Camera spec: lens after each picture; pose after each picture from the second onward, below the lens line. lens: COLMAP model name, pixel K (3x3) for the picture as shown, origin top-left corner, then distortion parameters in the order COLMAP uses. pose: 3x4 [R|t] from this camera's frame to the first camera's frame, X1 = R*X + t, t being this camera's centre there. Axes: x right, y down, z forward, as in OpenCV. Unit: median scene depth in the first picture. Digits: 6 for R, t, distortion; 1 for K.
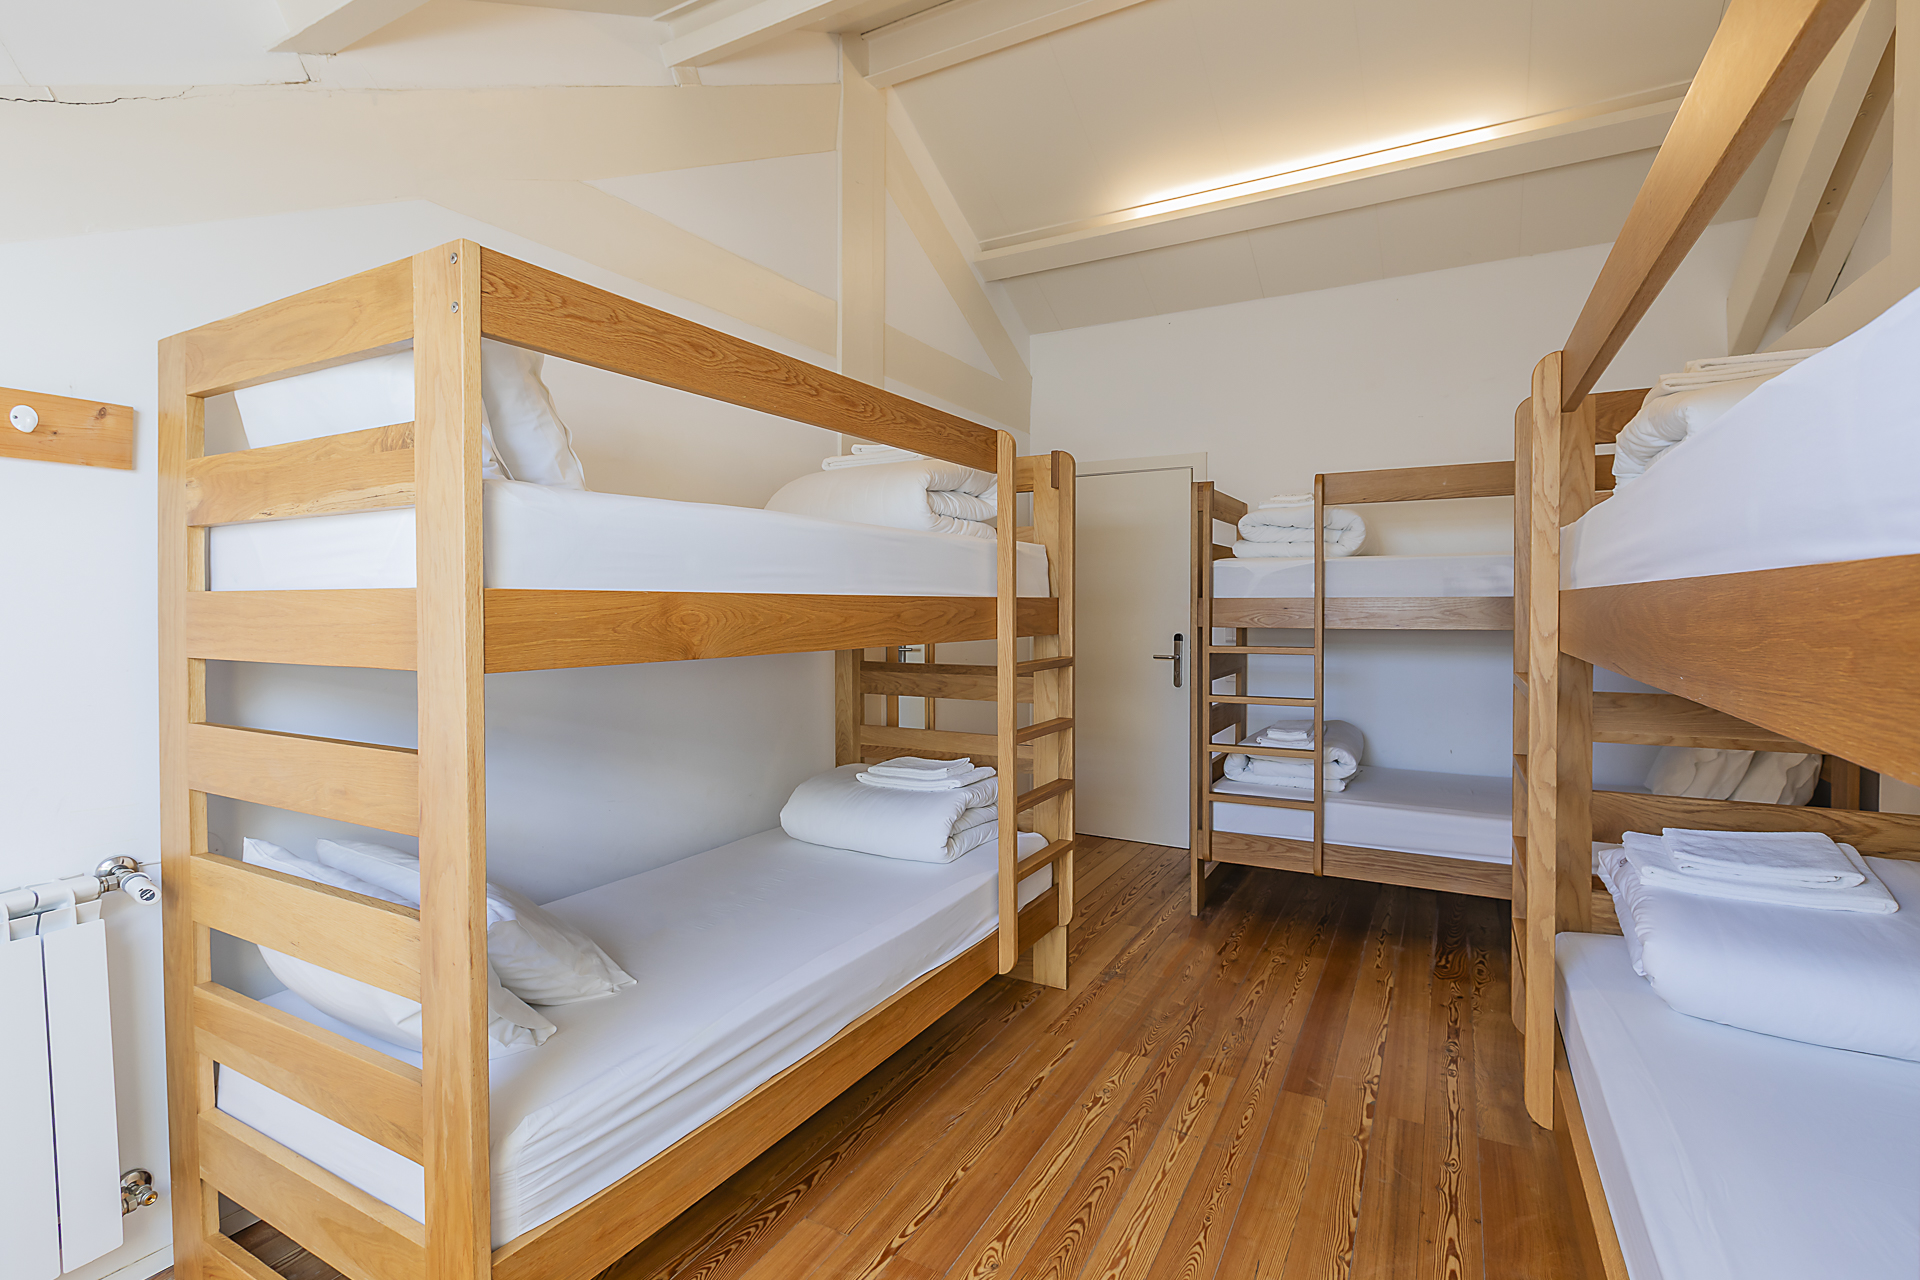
lens RADIAL K [[903.8, 0, 968.9], [0, 903.8, 612.1], [0, 0, 1]] dist [0.001137, -0.000761]
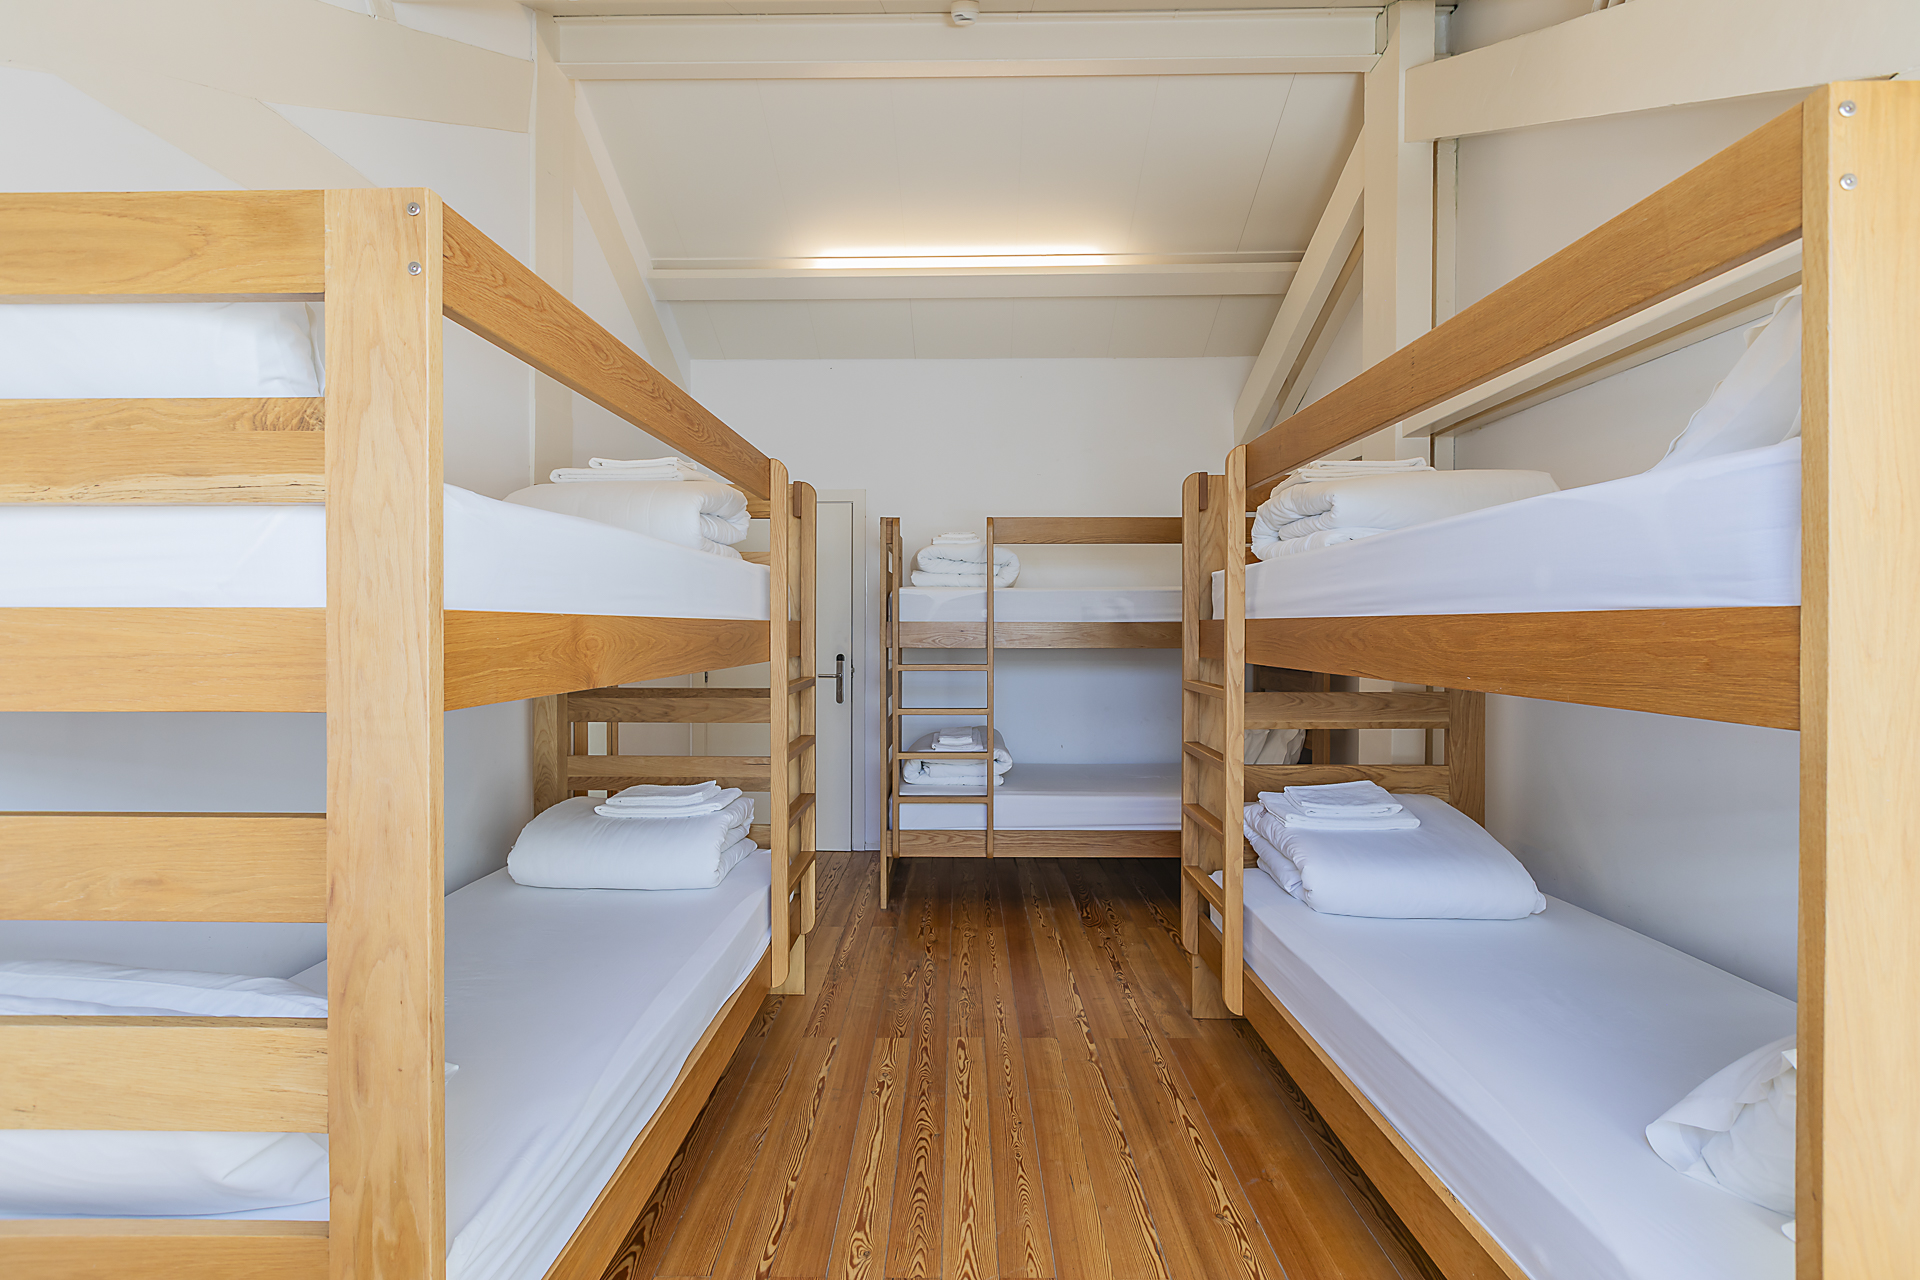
lens RADIAL K [[859.4, 0, 955.5], [0, 859.4, 625.2], [0, 0, 1]] dist [0.001007, -0.000090]
pose [[0.883236, 0.003336, 0.468916, -0.276871], [0.001296, 0.999954, -0.009555, -0.001969], [-0.468926, 0.009047, 0.883191, 0.043373]]
